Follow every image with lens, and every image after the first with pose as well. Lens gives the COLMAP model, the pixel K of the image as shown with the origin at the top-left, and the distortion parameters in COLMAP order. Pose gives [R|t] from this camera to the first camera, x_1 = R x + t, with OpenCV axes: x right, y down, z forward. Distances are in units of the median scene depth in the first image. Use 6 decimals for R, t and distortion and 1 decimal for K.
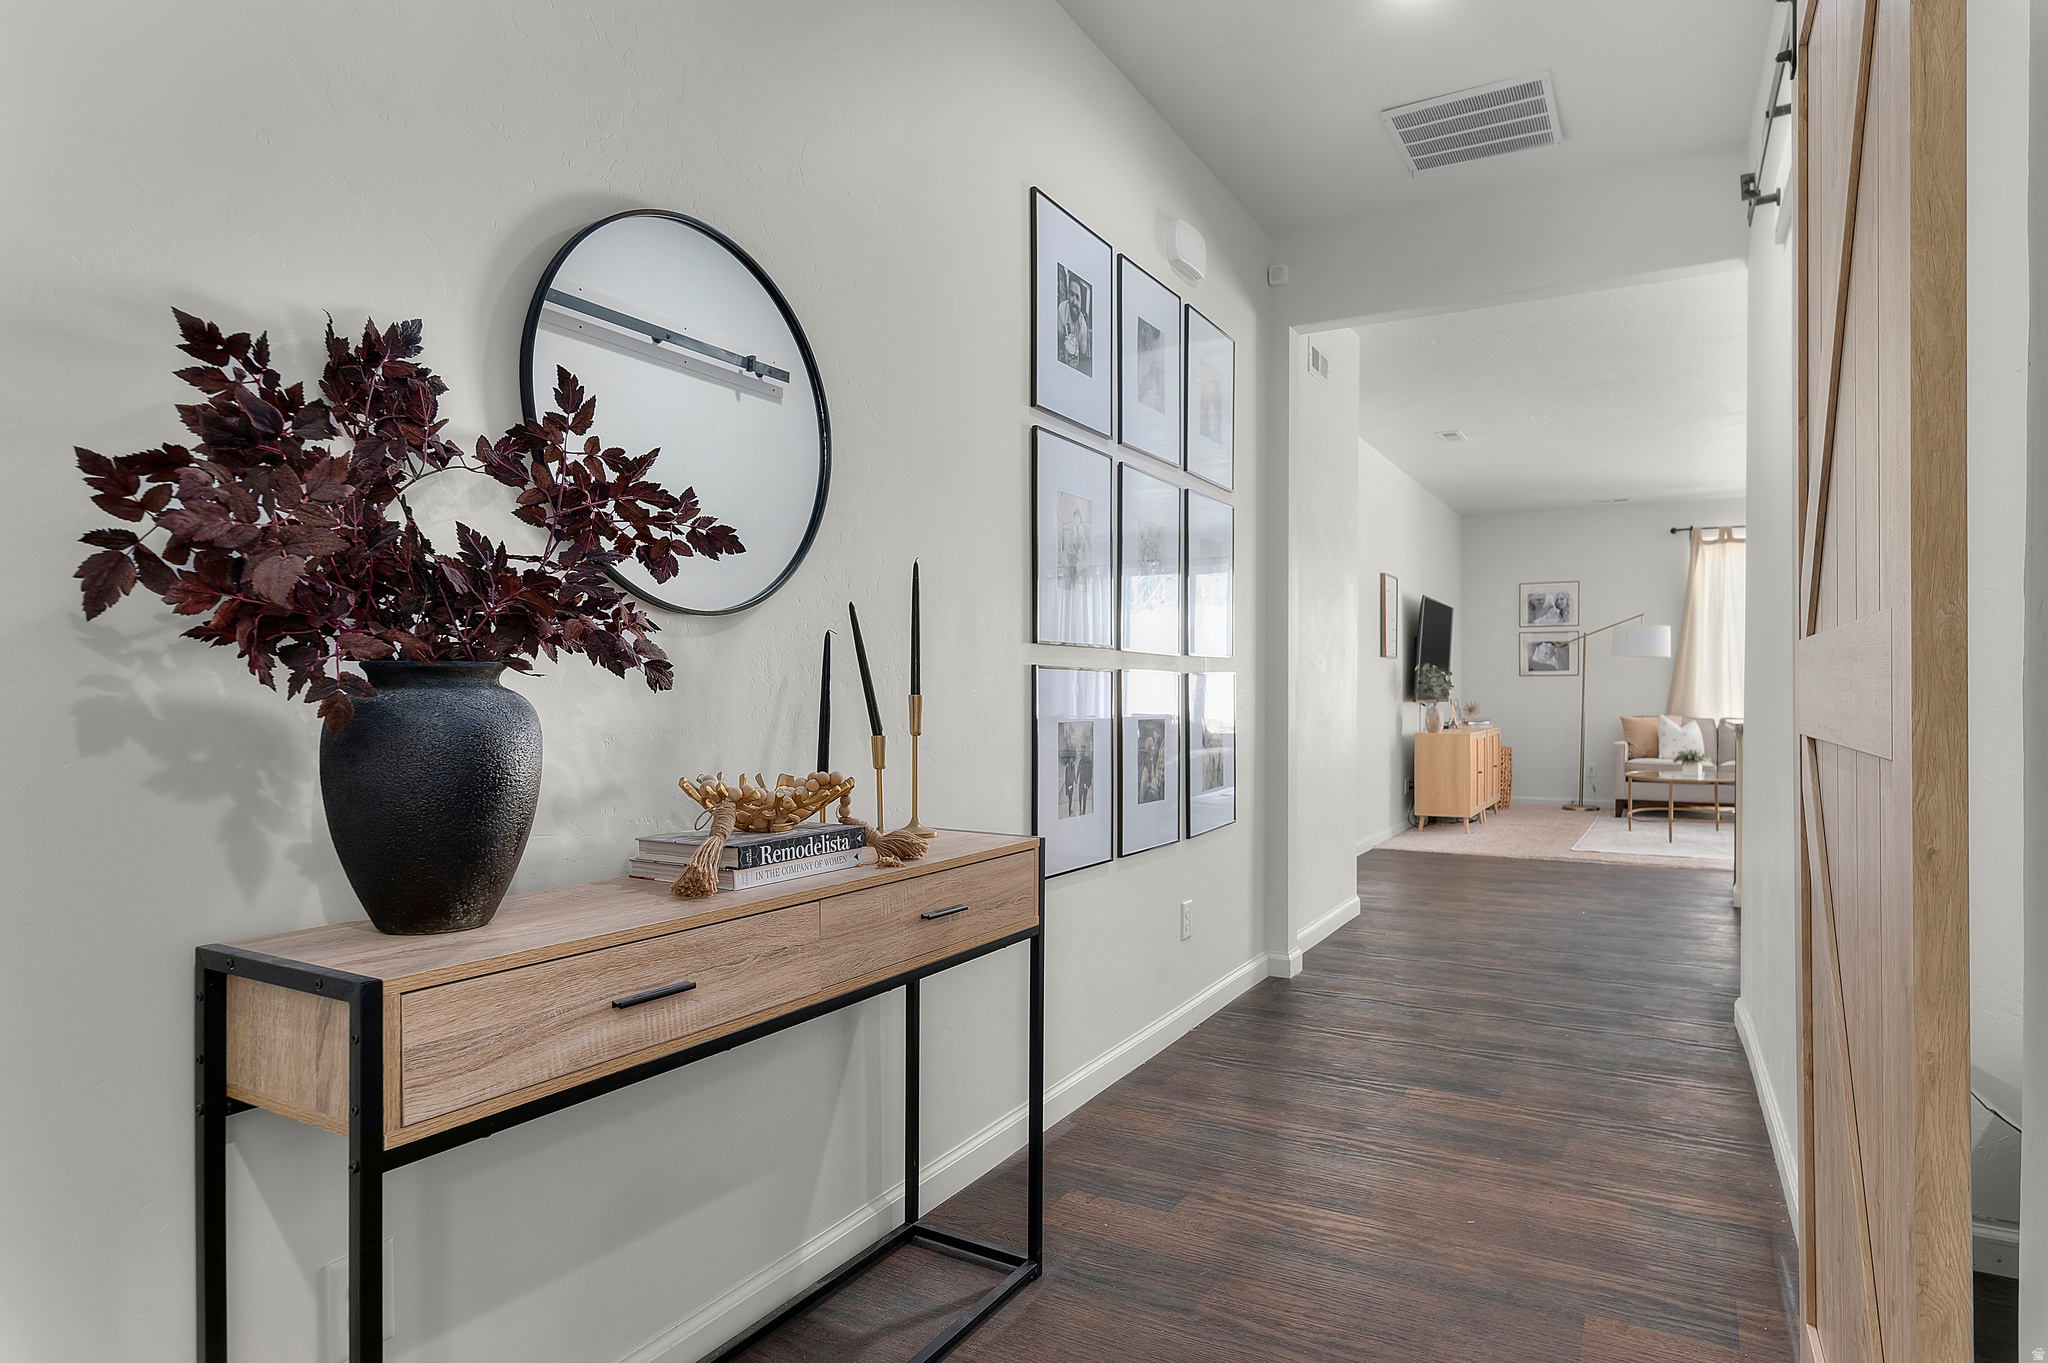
lens RADIAL K [[1121.2, 0, 1055.2], [0, 1121.2, 701.1], [0, 0, 1]] dist [0.002988, -0.001527]
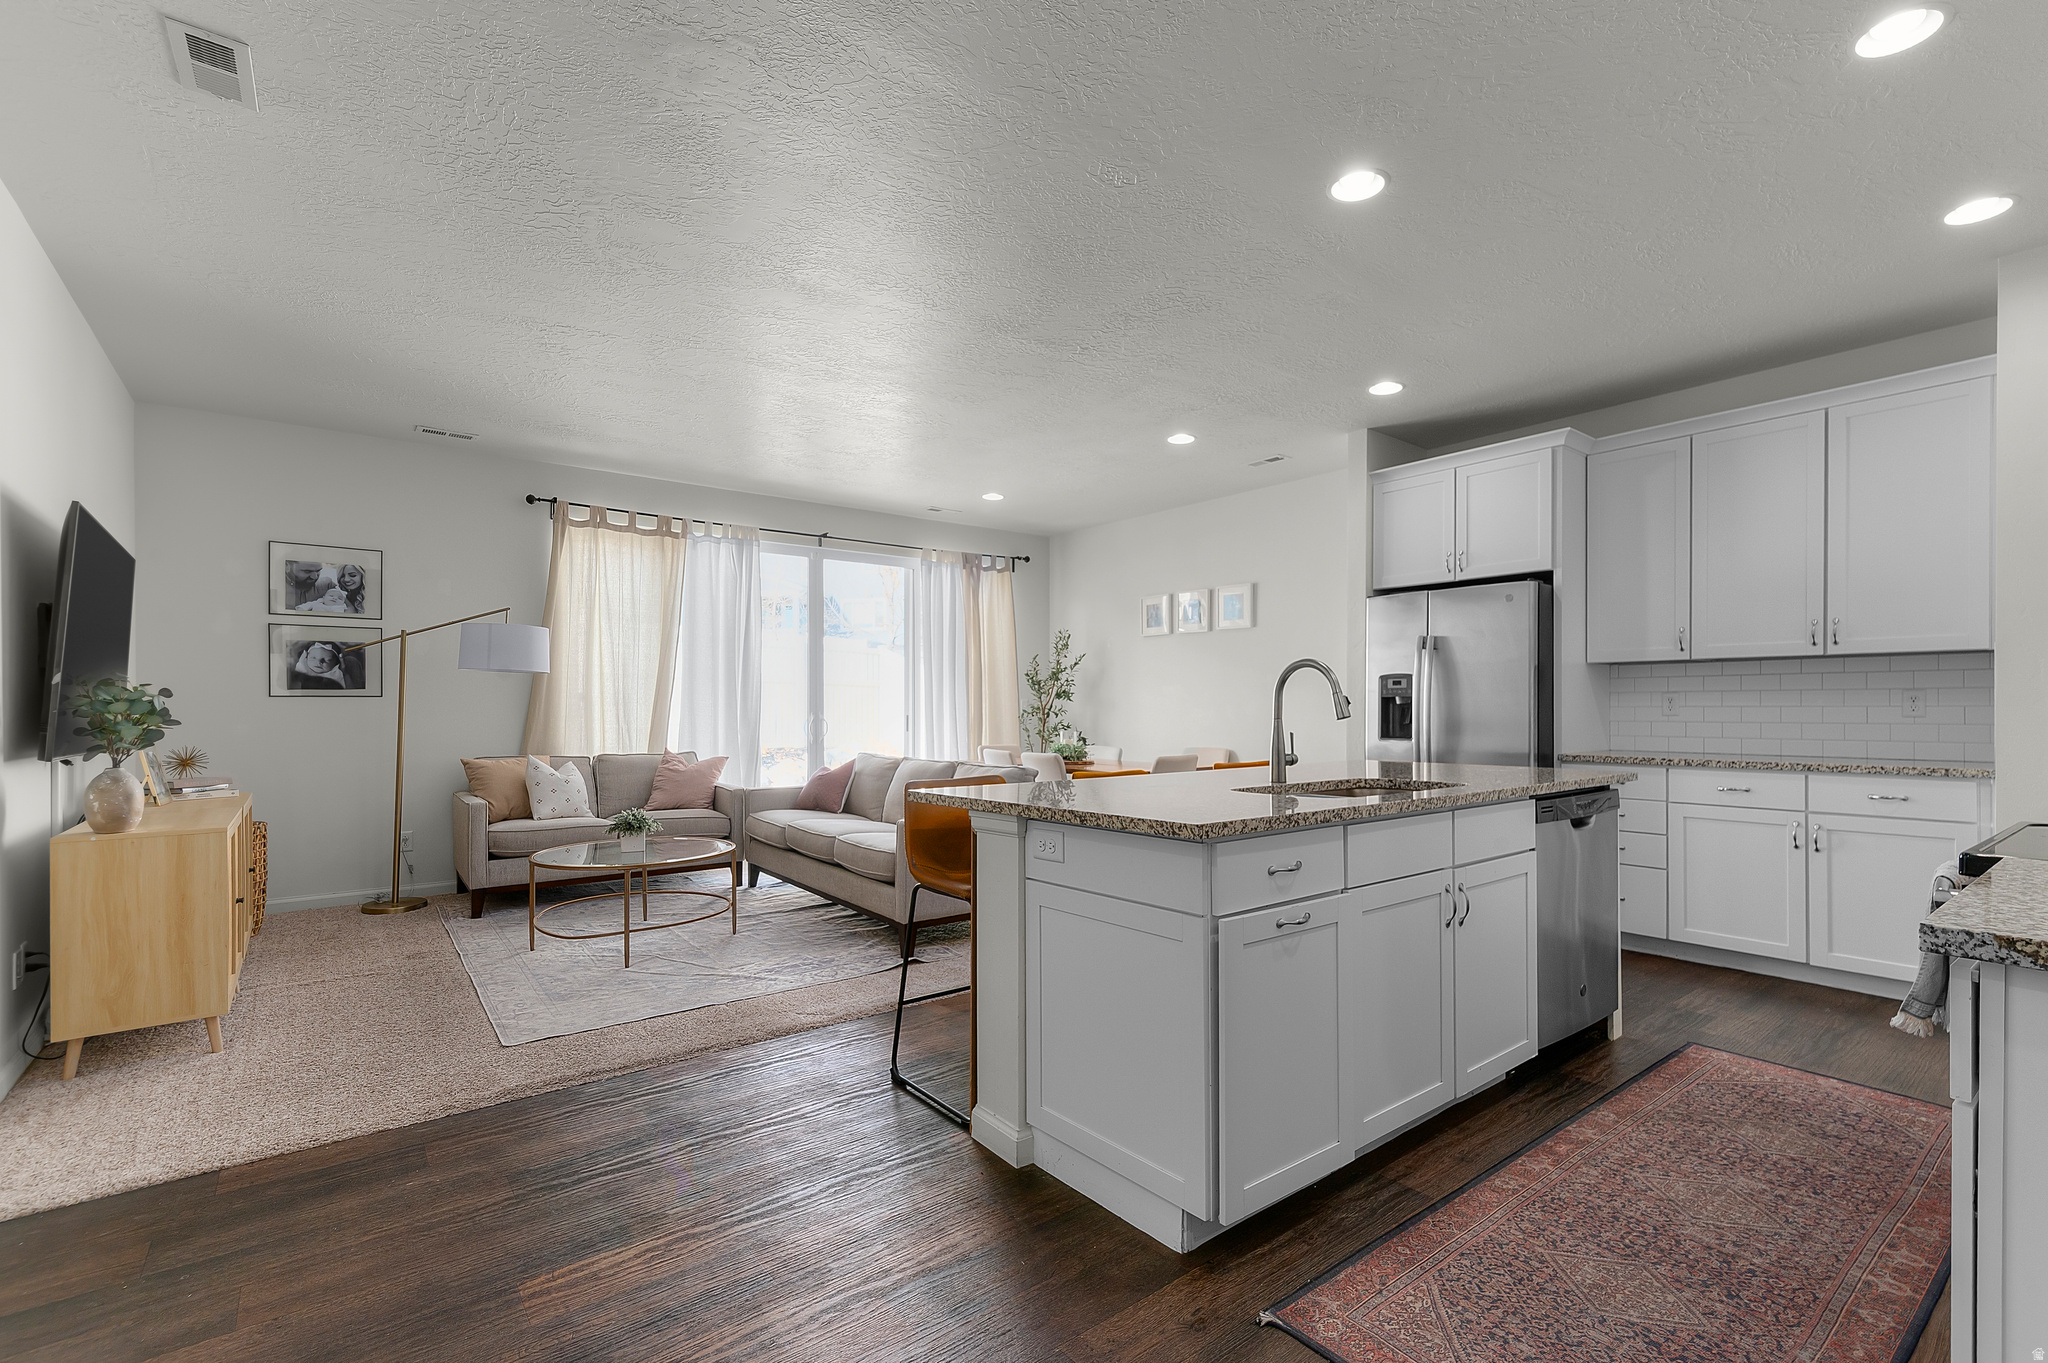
lens RADIAL K [[916.4, 0, 1061.6], [0, 916.4, 711.2], [0, 0, 1]] dist [-0.000711, 0.000701]
pose [[0.373257, -0.002655, 0.927724, 0.131067], [0.006838, 0.999977, 0.000110, -0.012795], [-0.927703, 0.006303, 0.373266, 0.467339]]
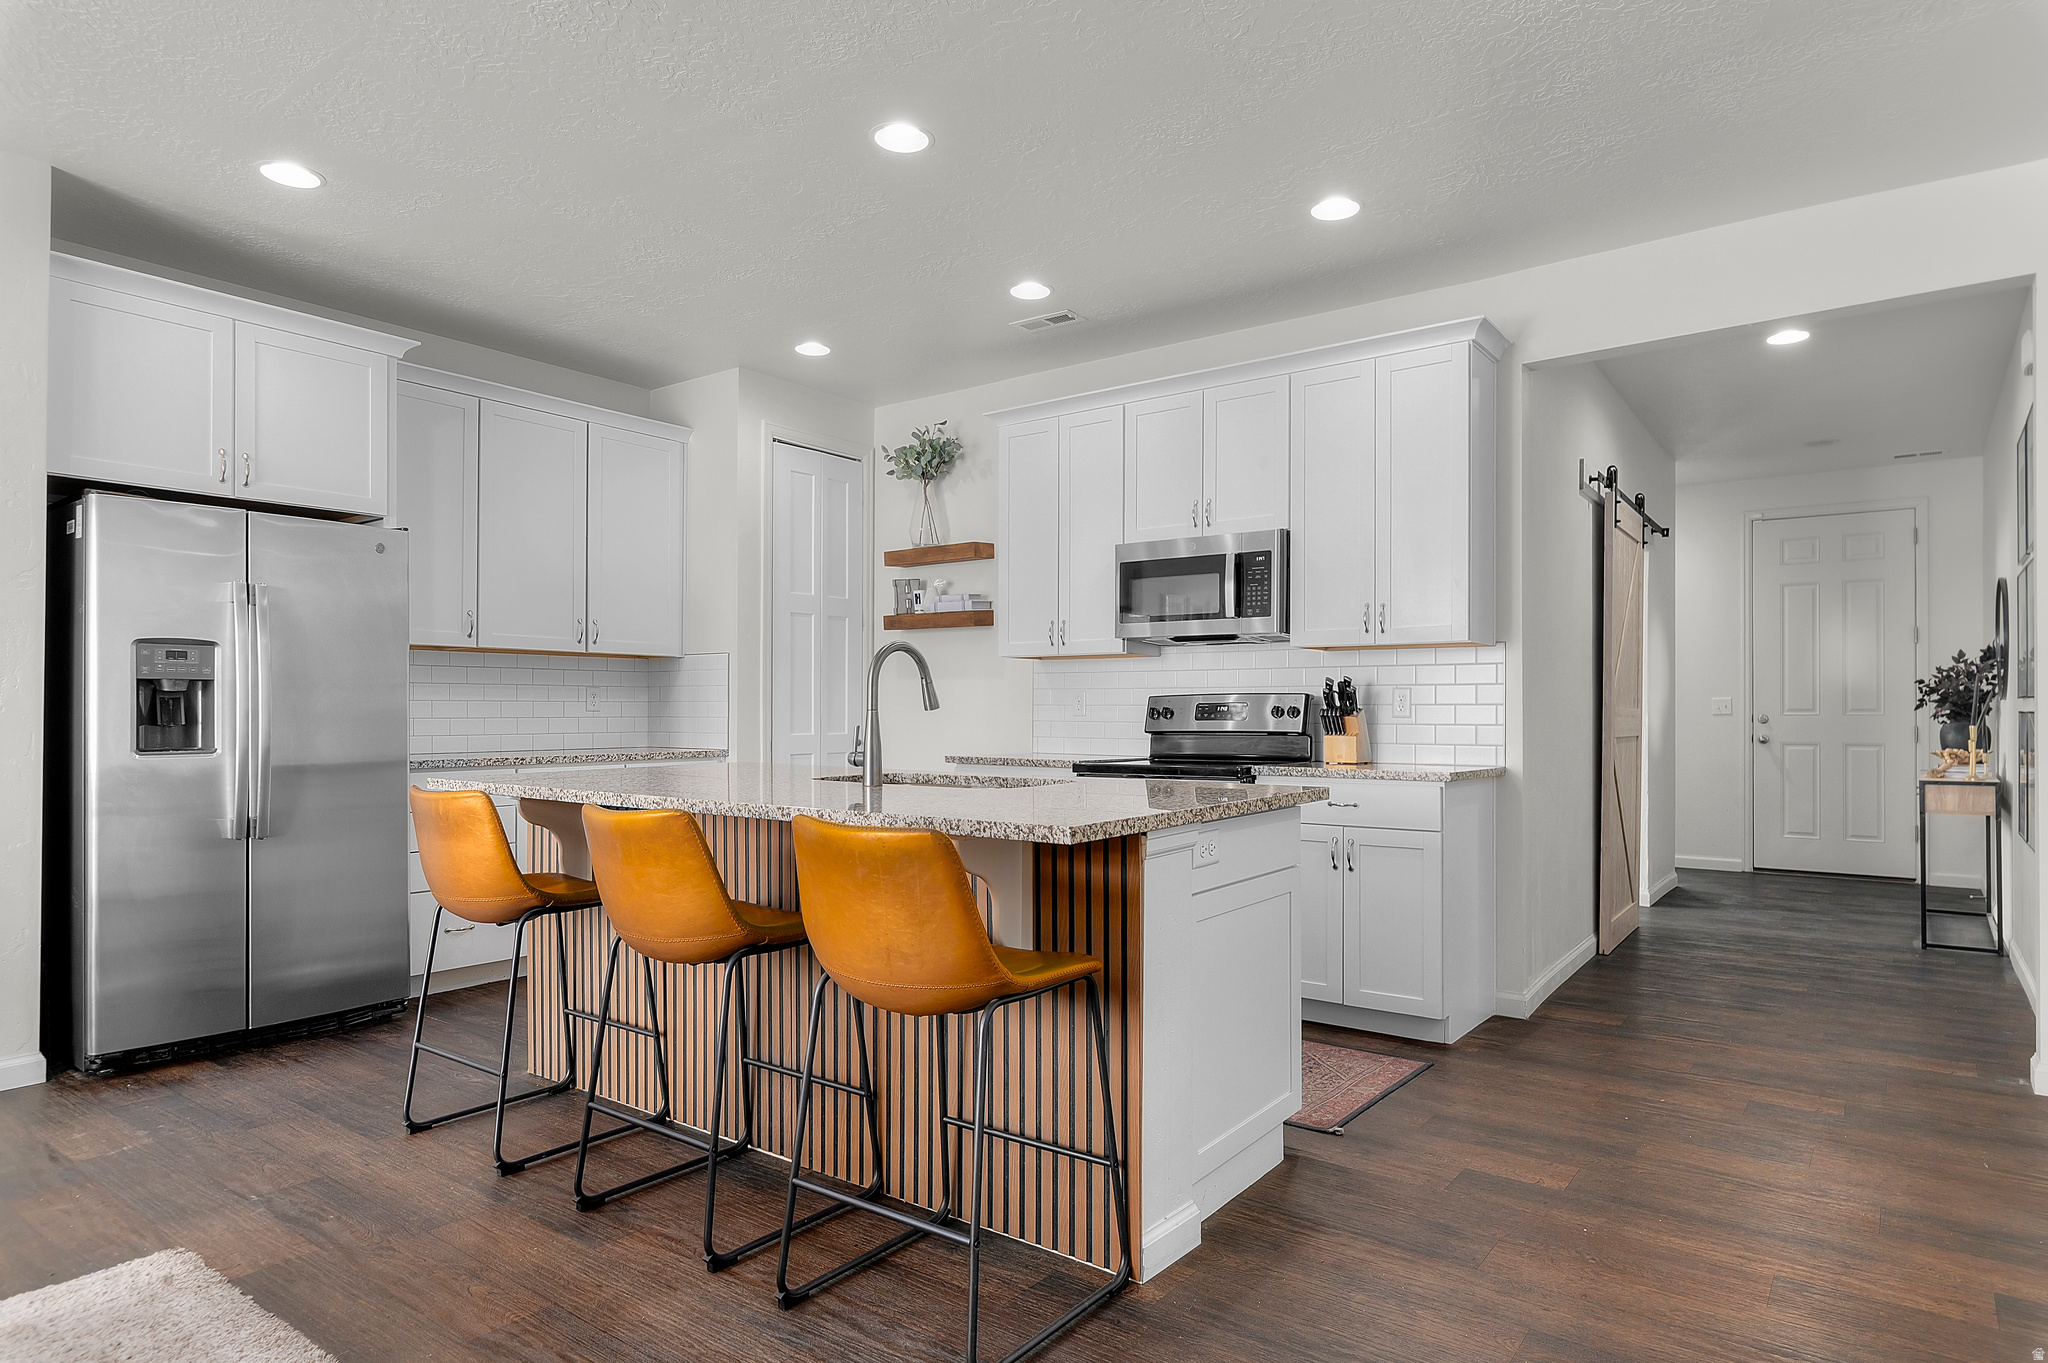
lens RADIAL K [[1121.2, 0, 1055.2], [0, 1121.2, 701.1], [0, 0, 1]] dist [0.002988, -0.001527]
pose [[-0.992628, -0.000980, 0.121196, 0.353301], [-0.001068, 0.999999, -0.000660, -0.012343], [-0.121195, -0.000784, -0.992628, 0.805852]]
